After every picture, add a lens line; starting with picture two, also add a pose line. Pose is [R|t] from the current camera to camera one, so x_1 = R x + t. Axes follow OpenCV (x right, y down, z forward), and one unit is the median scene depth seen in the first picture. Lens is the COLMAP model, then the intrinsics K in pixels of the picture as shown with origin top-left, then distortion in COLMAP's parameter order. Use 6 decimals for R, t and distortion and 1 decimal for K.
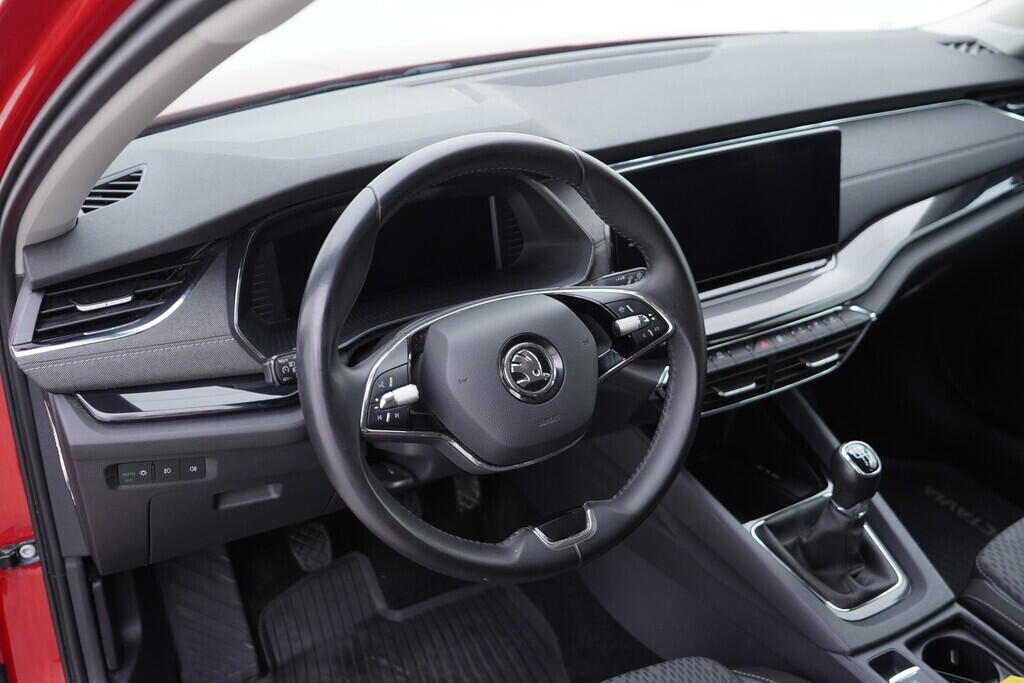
lens RADIAL K [[1115.8, 0, 512.6], [0, 1115.8, 346.6], [0, 0, 1]] dist [0.004740, 0.000000]
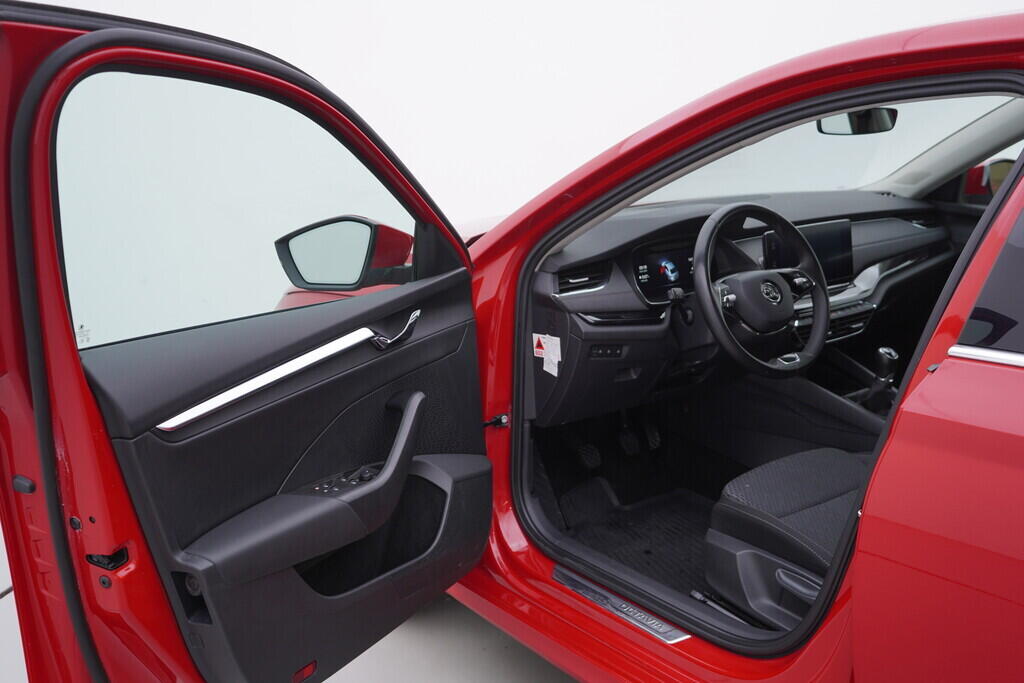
lens RADIAL K [[1115.8, 0, 513.0], [0, 1115.8, 337.6], [0, 0, 1]] dist [0.004740, 0.000000]
pose [[0.989536, -0.031166, 0.140877, -0.650306], [0.062203, 0.973144, -0.221634, 0.454770], [-0.130186, 0.228078, 0.964900, -0.922116]]
